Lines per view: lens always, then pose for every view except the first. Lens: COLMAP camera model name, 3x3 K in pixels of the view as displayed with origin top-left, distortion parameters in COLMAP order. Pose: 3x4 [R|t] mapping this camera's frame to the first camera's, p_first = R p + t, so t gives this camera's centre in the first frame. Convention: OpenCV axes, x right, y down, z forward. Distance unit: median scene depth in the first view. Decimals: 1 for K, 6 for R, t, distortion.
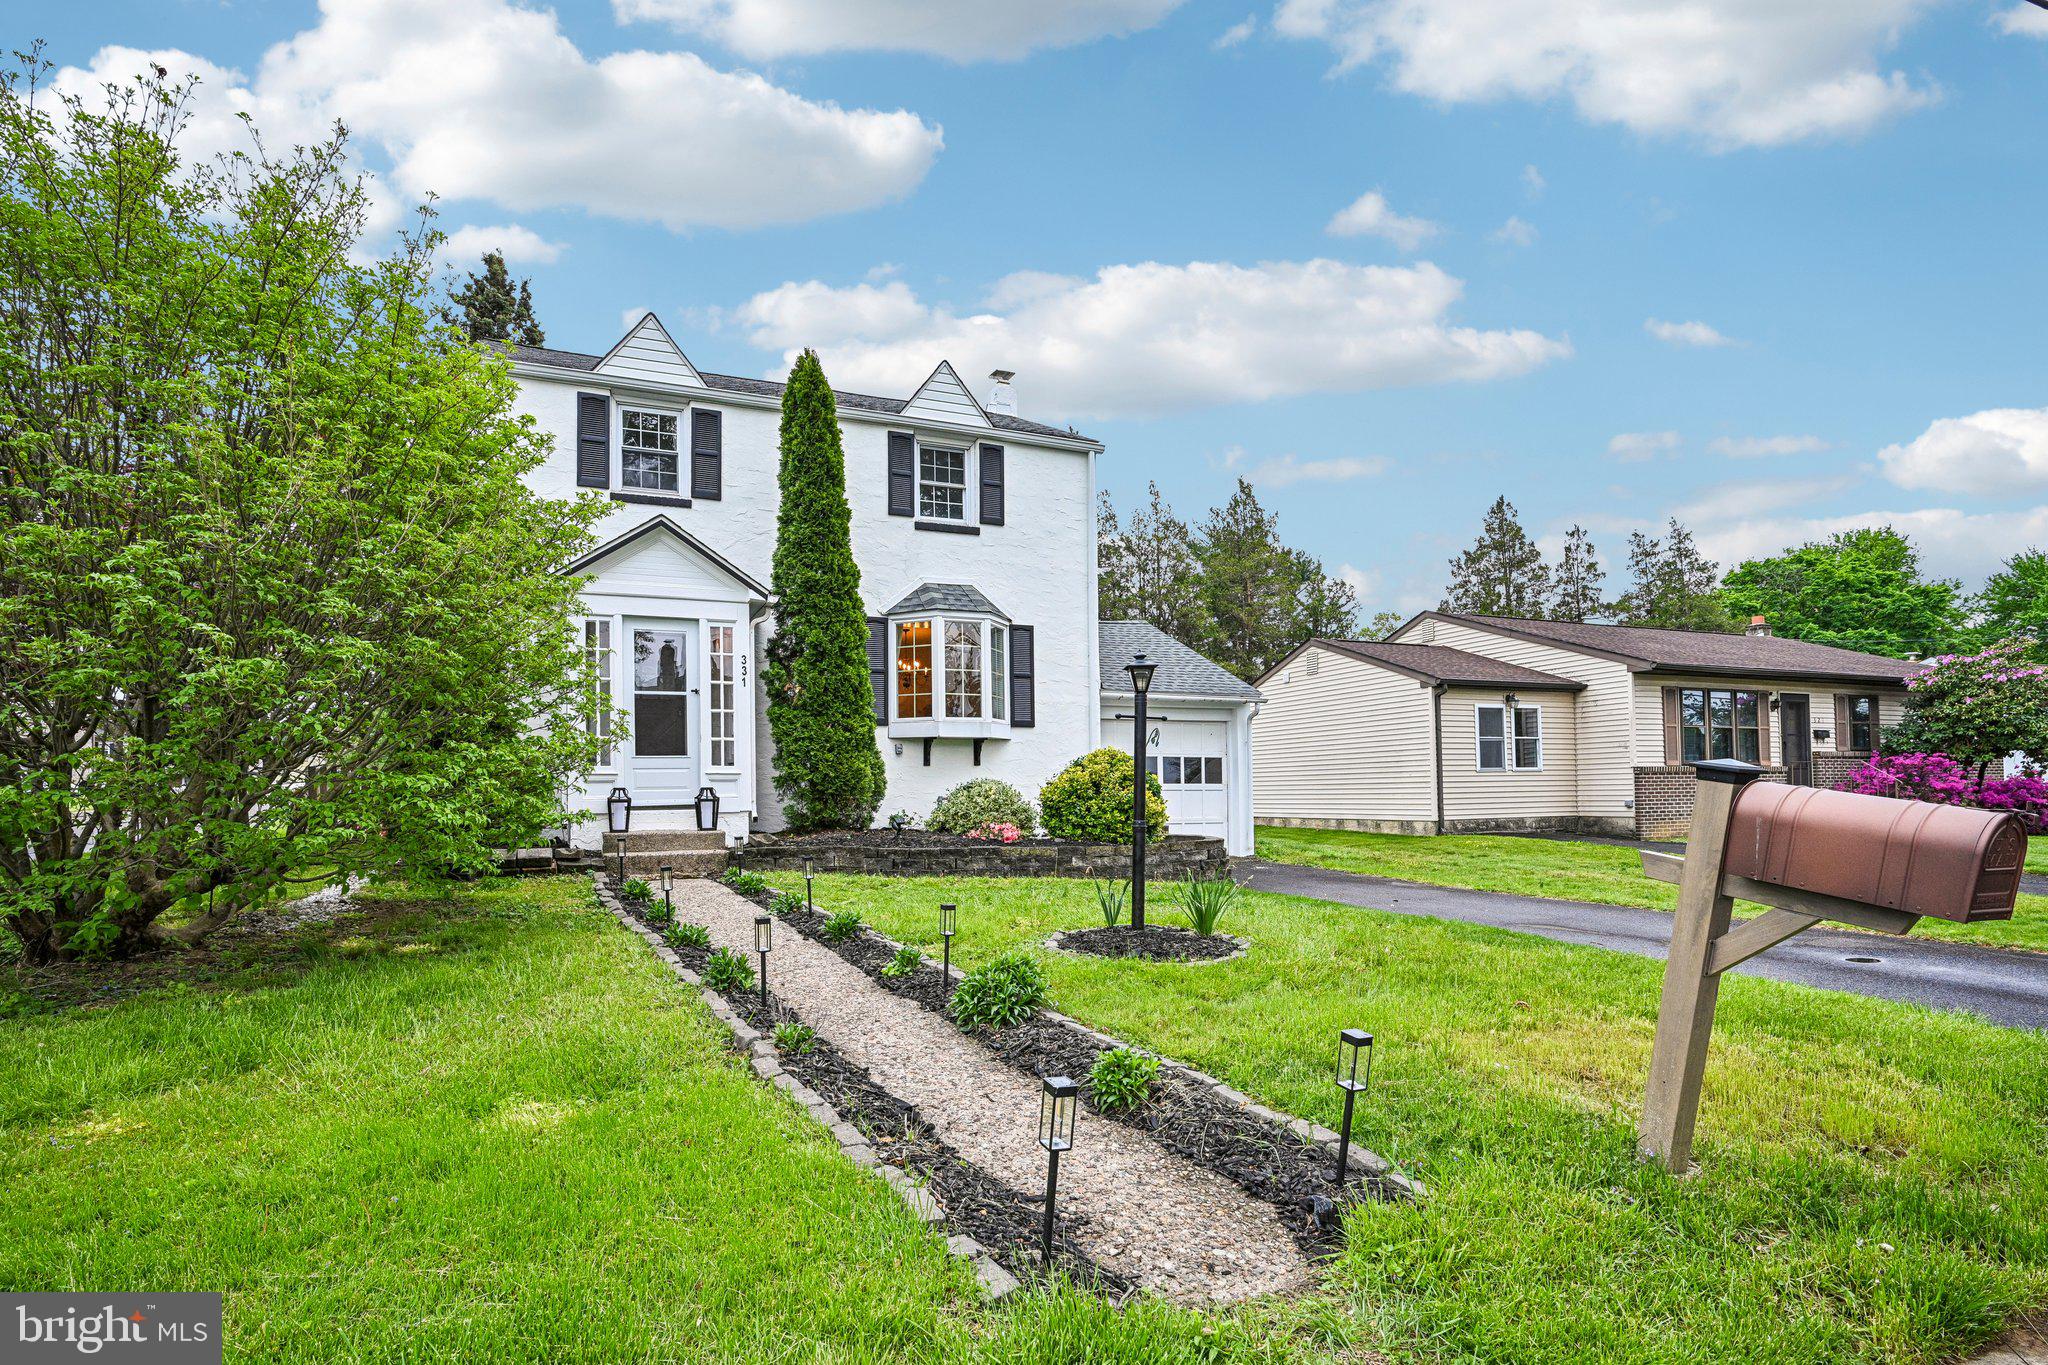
lens RADIAL K [[1072.0, 0, 1014.3], [0, 1072.0, 736.4], [0, 0, 1]] dist [-0.000098, 0.000021]
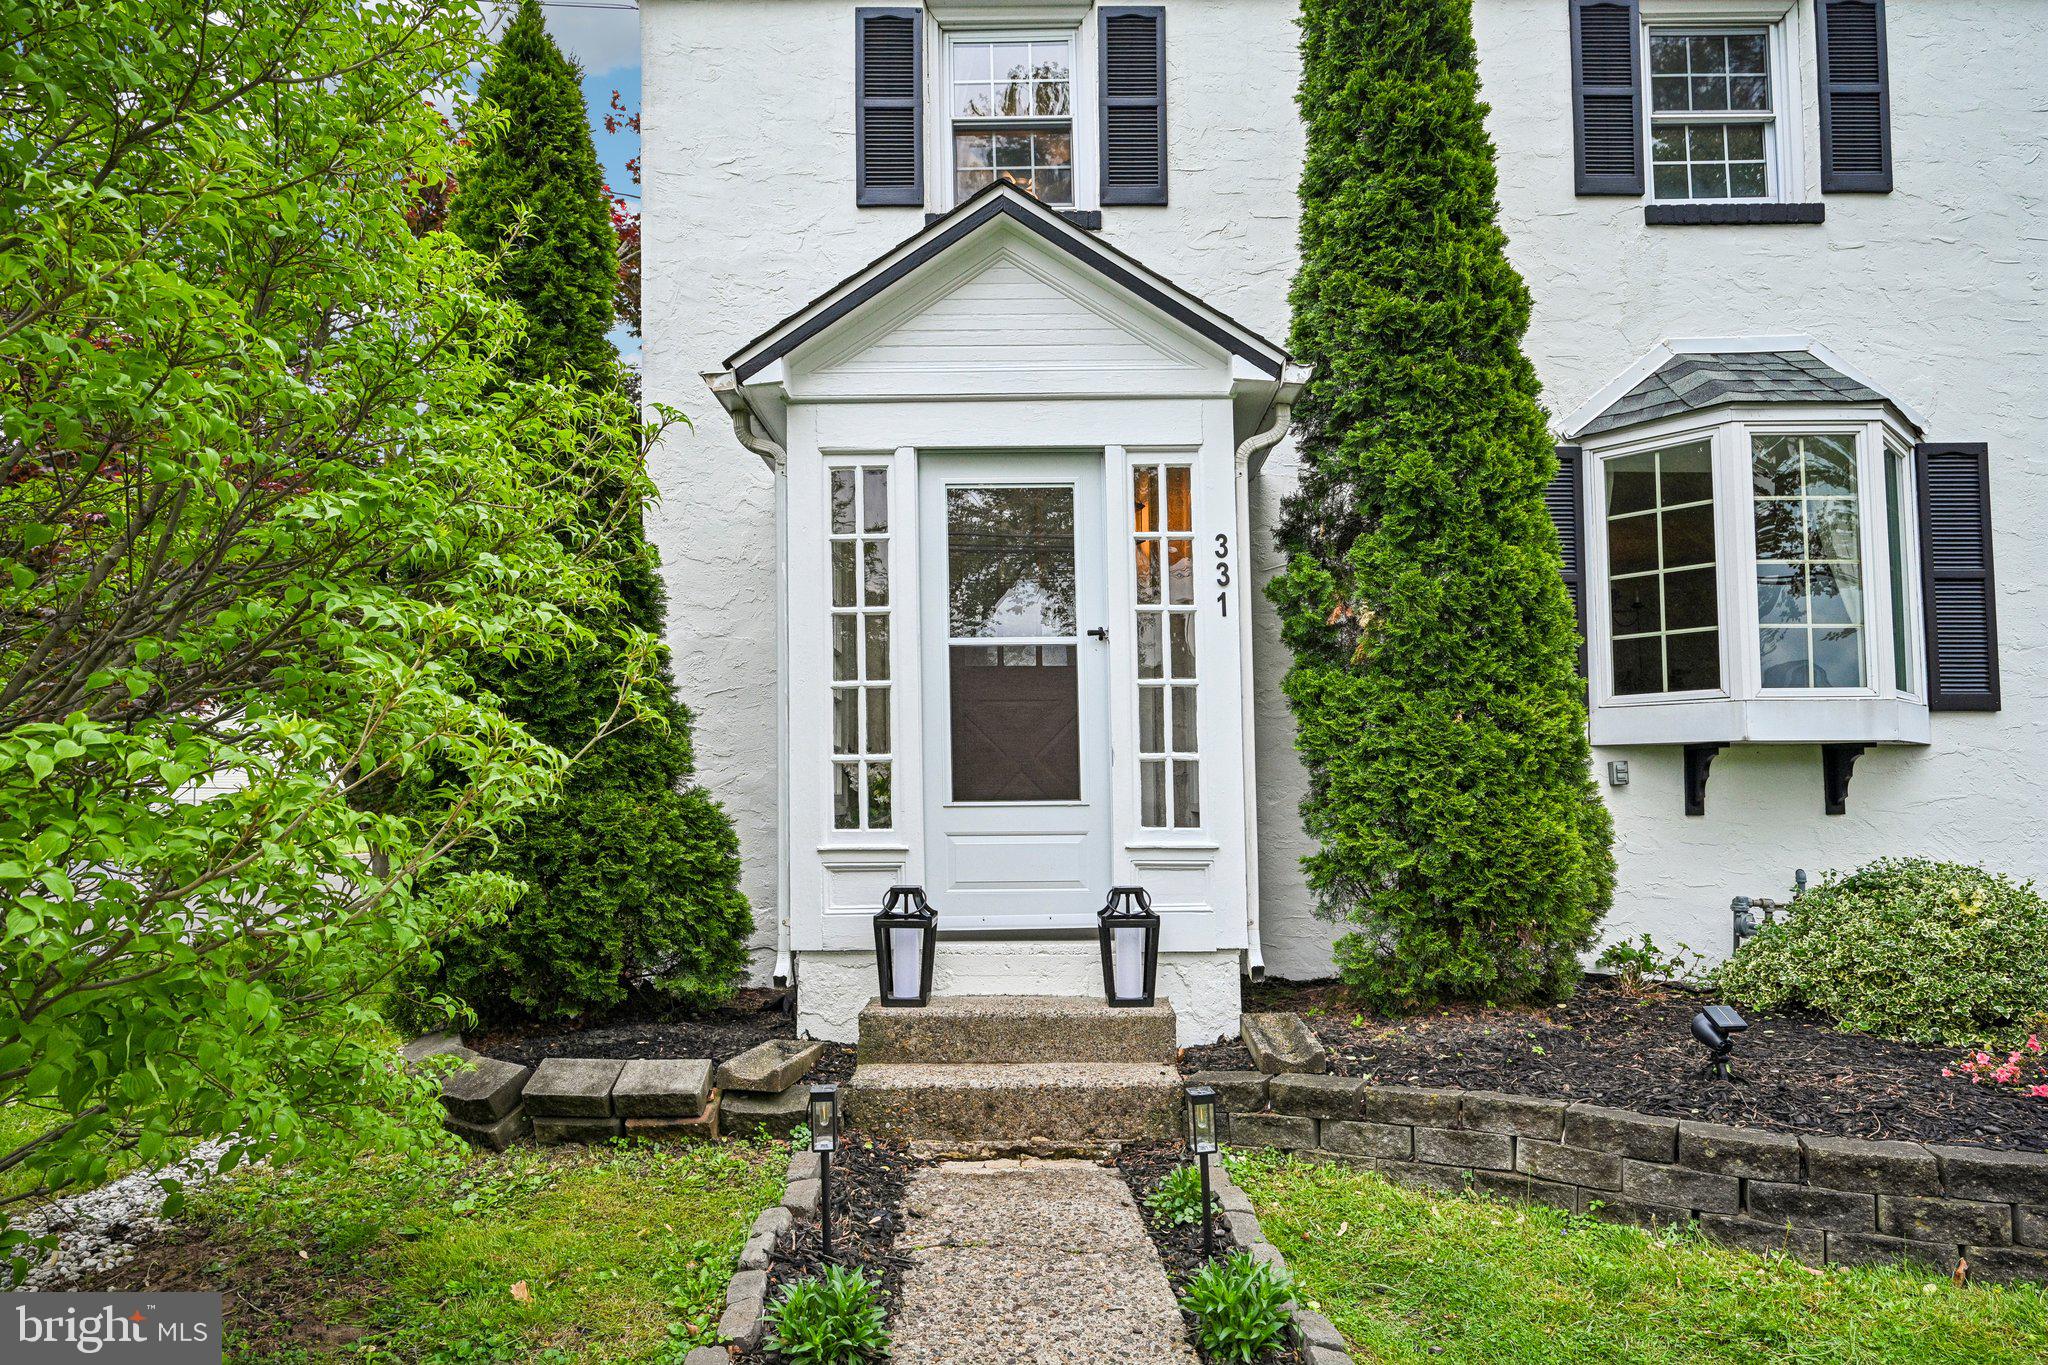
lens RADIAL K [[1210.9, 0, 1013.7], [0, 1210.9, 715.7], [0, 0, 1]] dist [0.005839, 0.002726]
pose [[0.897450, -0.027844, -0.440237, -0.125183], [0.015930, 0.999401, -0.030734, 0.000407], [0.440829, 0.020569, 0.897355, 0.559360]]
